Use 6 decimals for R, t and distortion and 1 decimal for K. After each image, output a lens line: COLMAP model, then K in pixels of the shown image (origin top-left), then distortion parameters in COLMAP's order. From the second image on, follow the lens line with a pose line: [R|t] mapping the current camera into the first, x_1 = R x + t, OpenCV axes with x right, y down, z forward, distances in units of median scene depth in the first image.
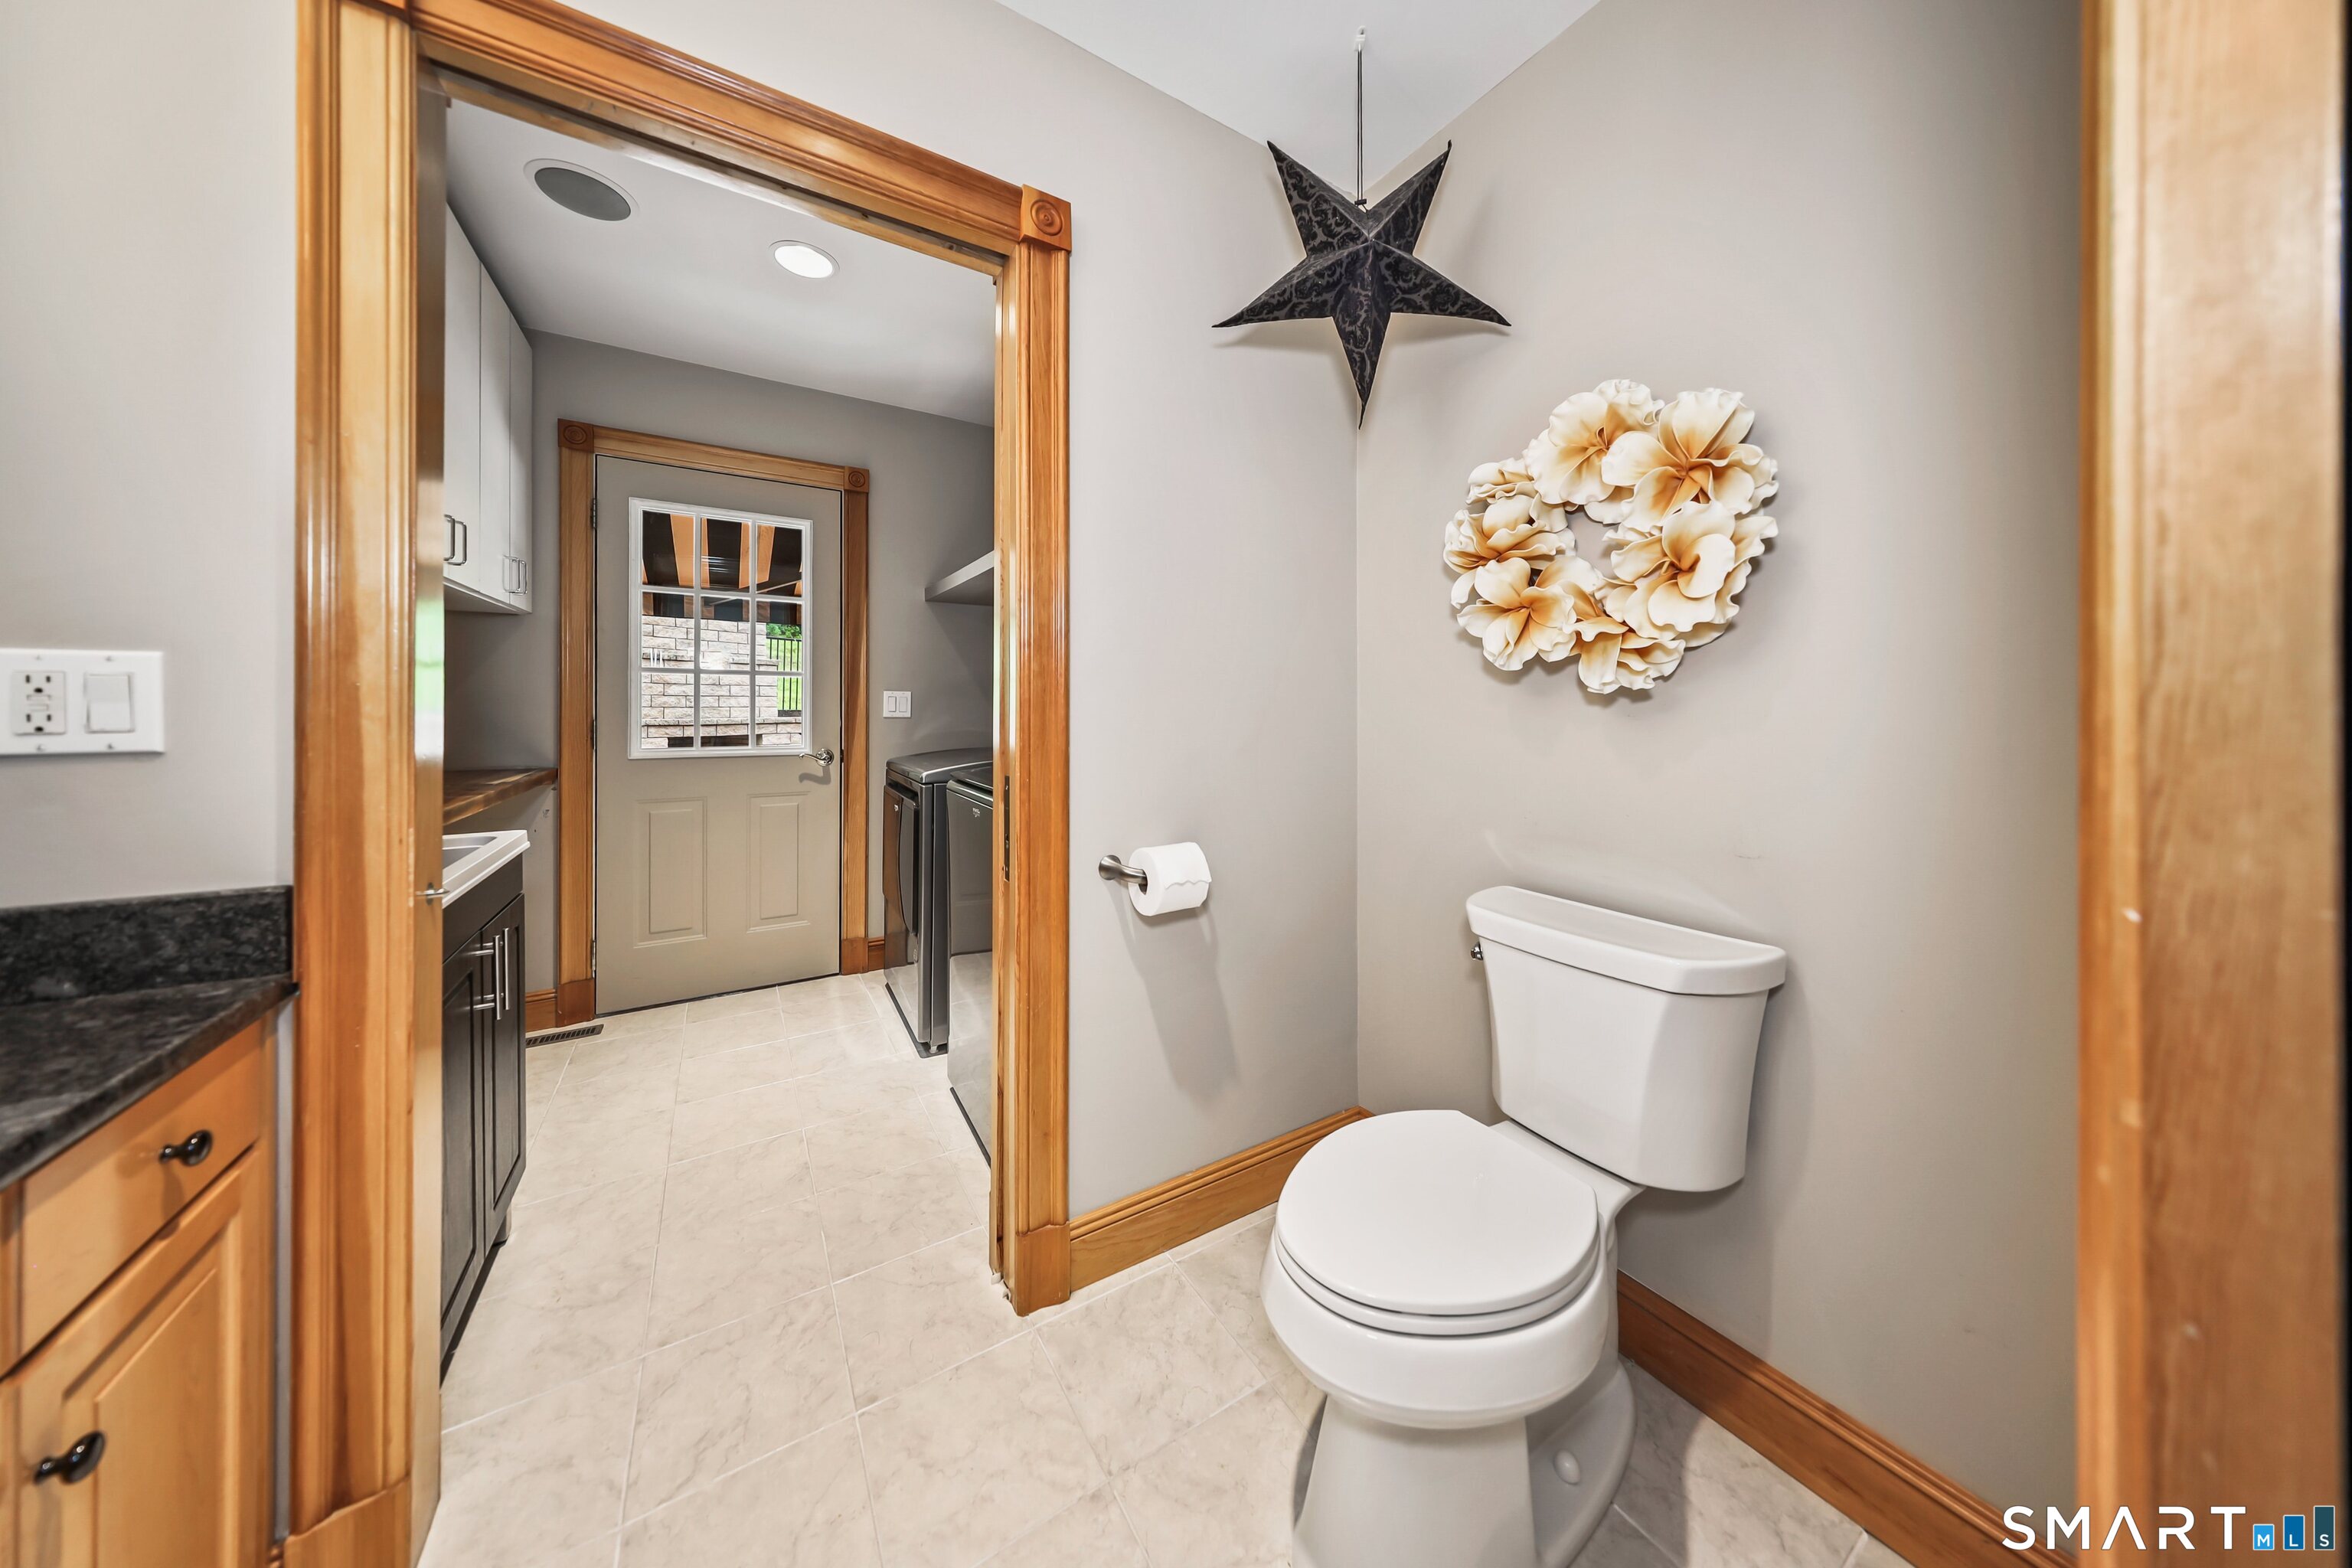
lens RADIAL K [[720.0, 0, 1173.2], [0, 720.0, 710.7], [0, 0, 1]] dist [0.000538, -0.000015]
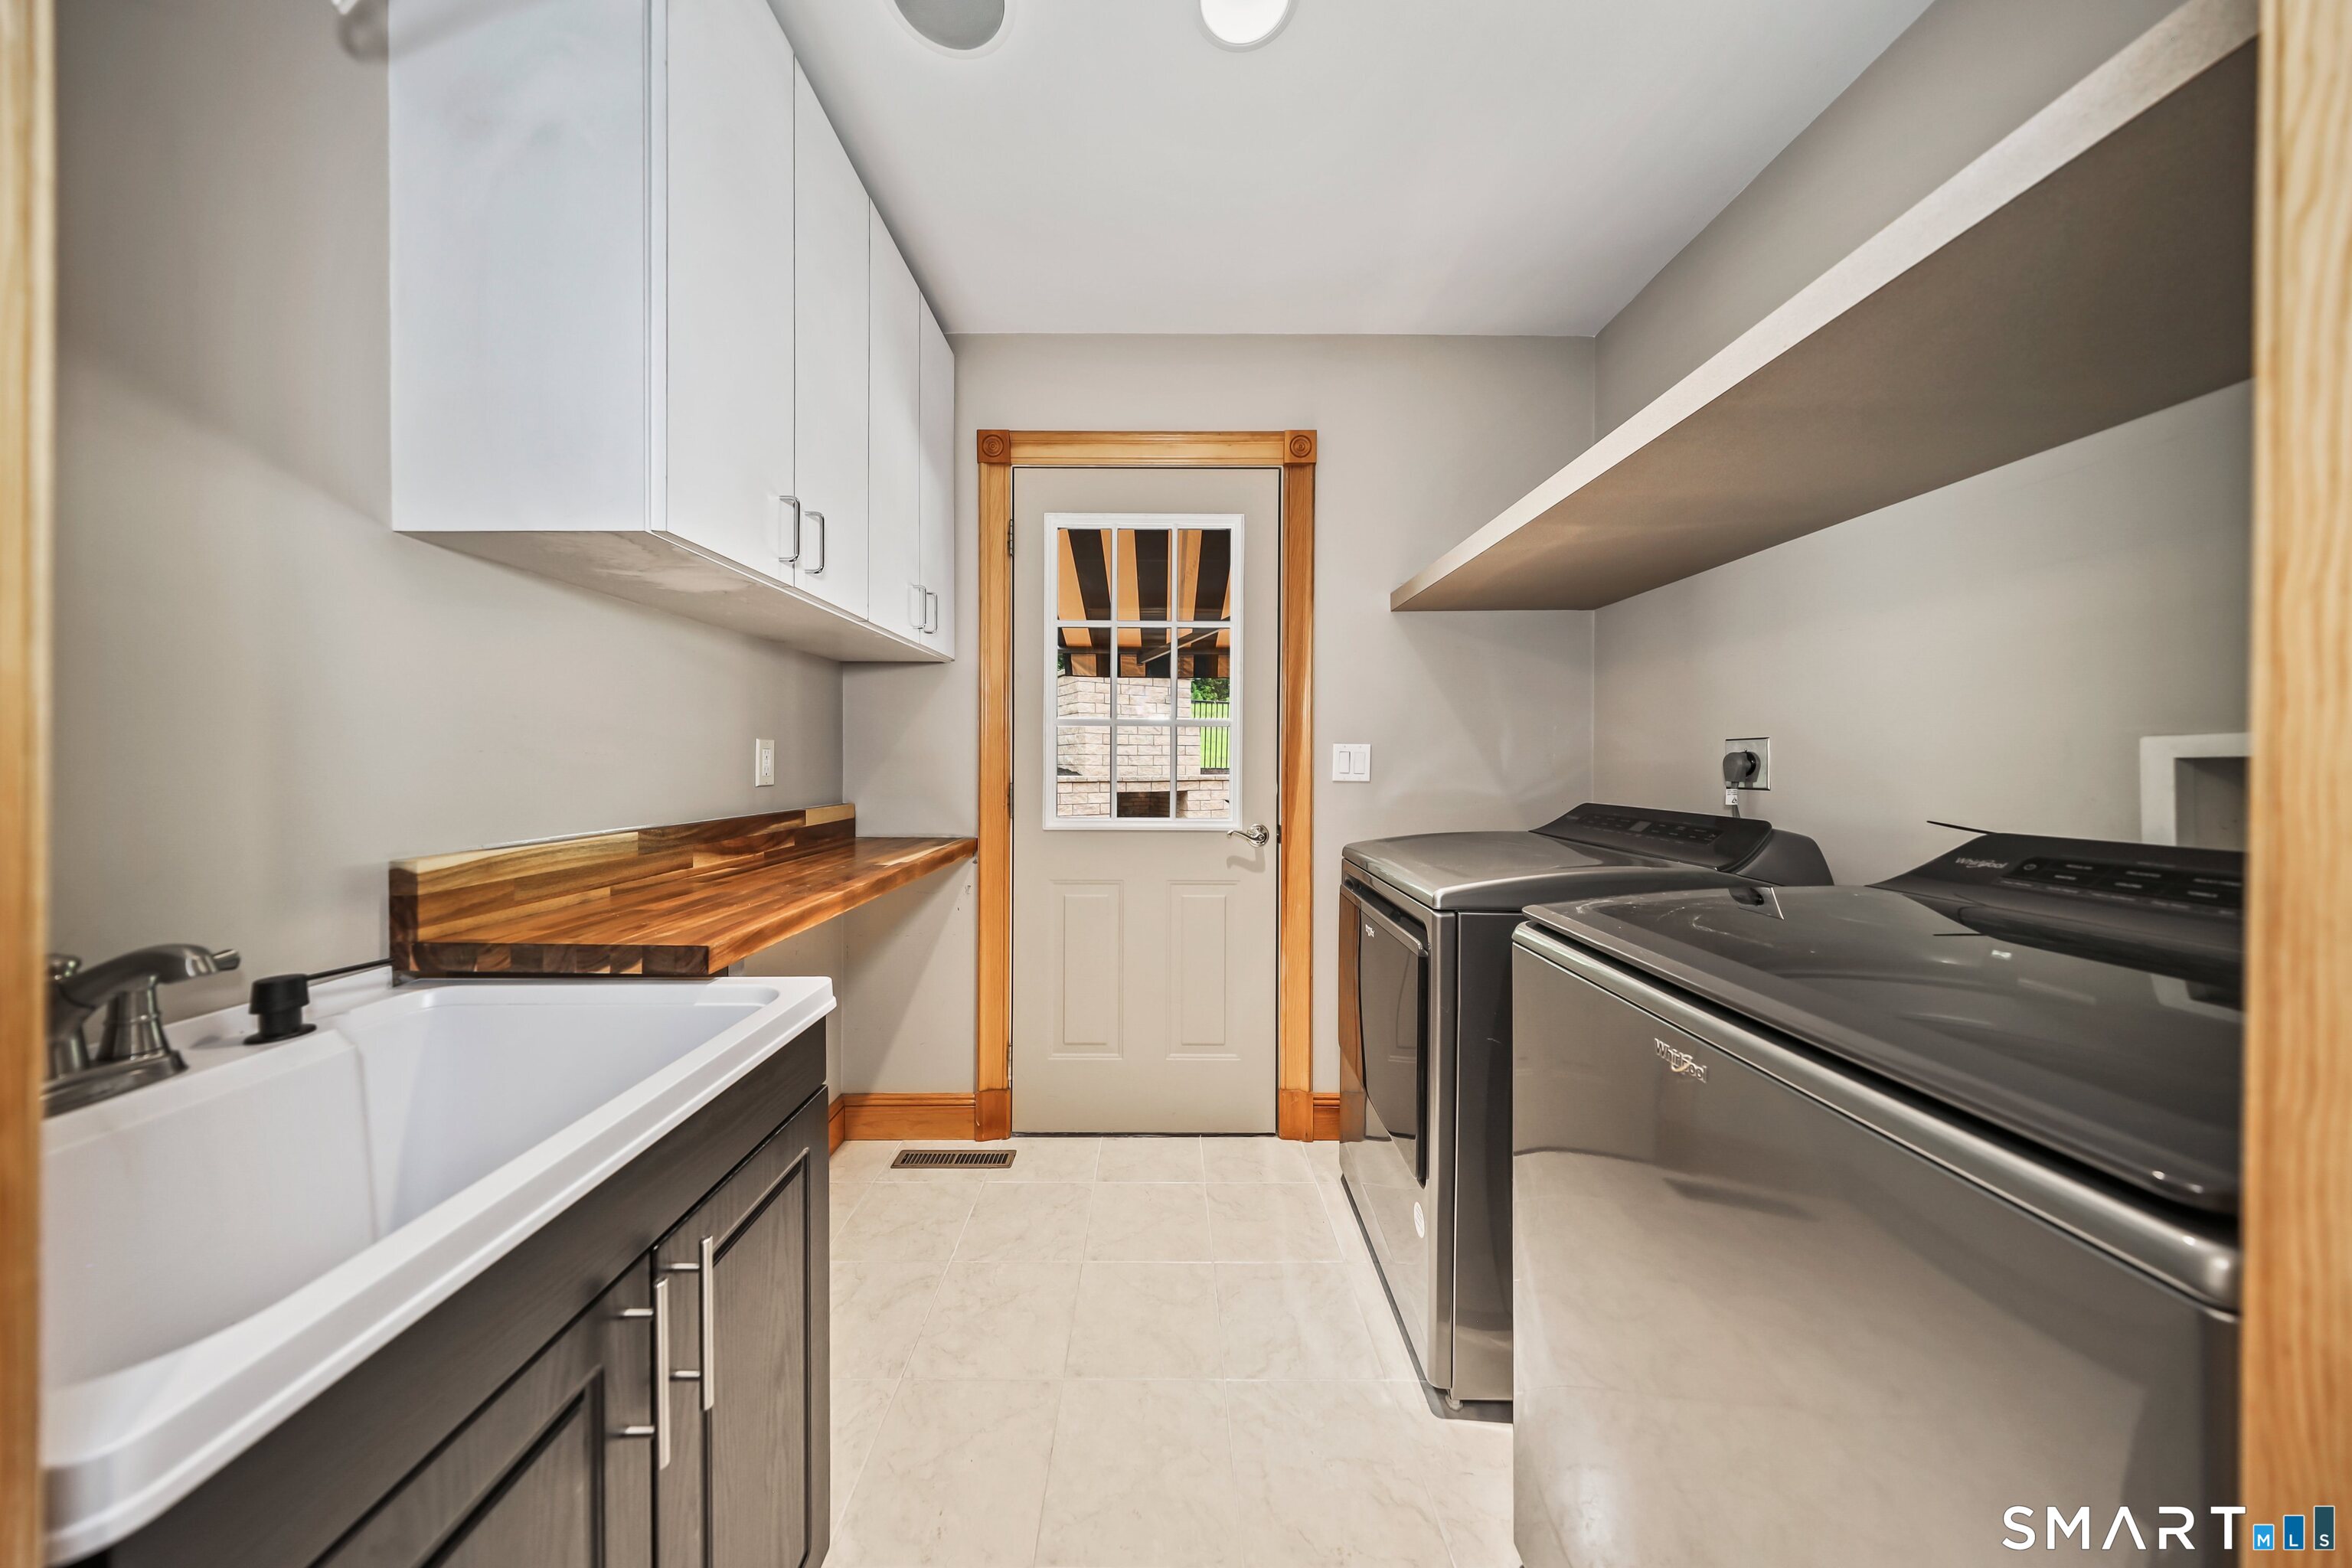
lens RADIAL K [[689.3, 0, 1161.6], [0, 689.3, 763.7], [0, 0, 1]] dist [-0.000120, -0.000009]
pose [[0.848468, -0.001298, -0.529245, -0.202701], [-0.002508, 0.999976, -0.006473, -0.004005], [0.529241, 0.006820, 0.848444, 0.364673]]
